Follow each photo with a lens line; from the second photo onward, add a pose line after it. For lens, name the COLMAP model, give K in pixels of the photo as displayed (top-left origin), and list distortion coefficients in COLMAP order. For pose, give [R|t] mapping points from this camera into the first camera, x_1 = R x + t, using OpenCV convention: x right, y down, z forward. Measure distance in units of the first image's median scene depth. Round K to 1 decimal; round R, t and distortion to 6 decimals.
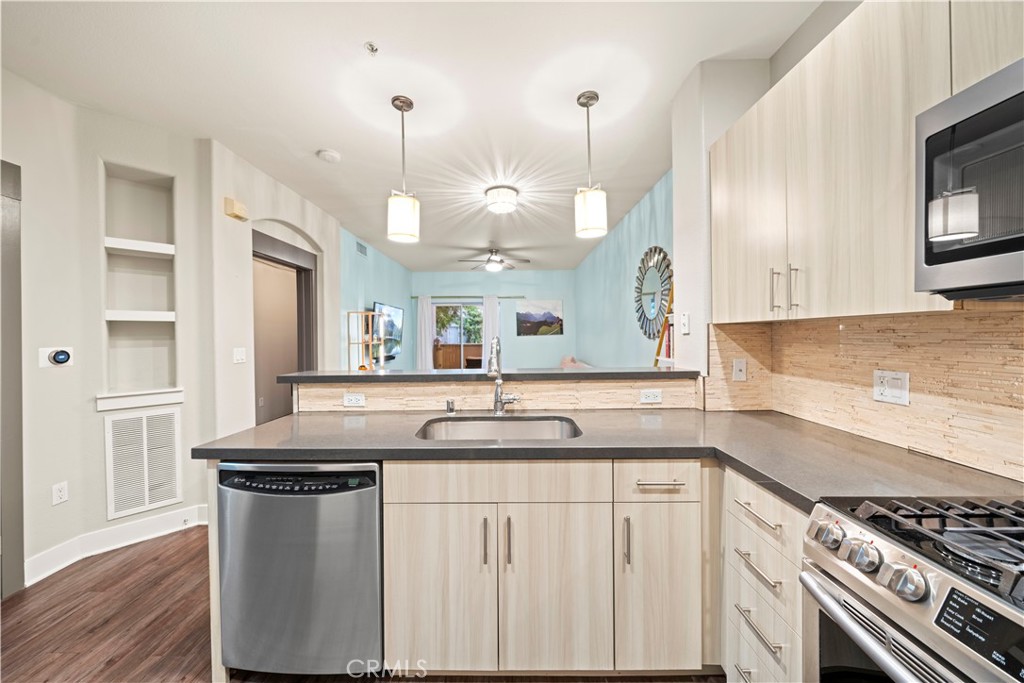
lens RADIAL K [[352.7, 0, 505.4], [0, 352.7, 334.9], [0, 0, 1]] dist [-0.004745, -0.000199]
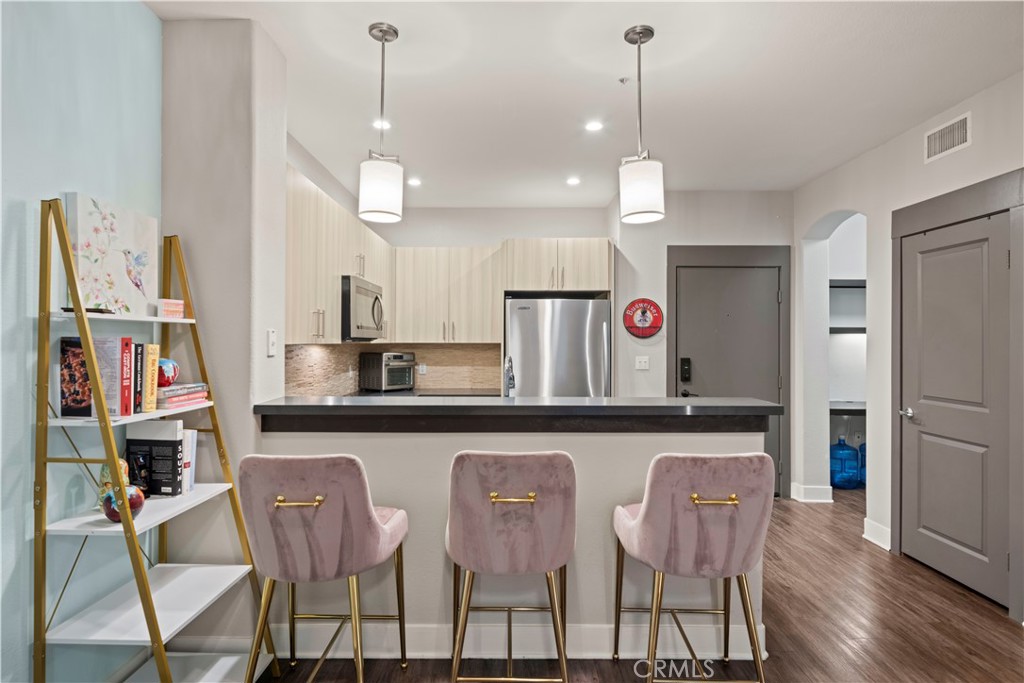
lens RADIAL K [[570.7, 0, 515.9], [0, 570.7, 335.7], [0, 0, 1]] dist [0.002439, 0.000110]
pose [[-0.999679, 0.007582, -0.024168, -0.005243], [0.007878, 0.999895, -0.012169, -0.026579], [0.024073, -0.012356, -0.999634, 2.143433]]
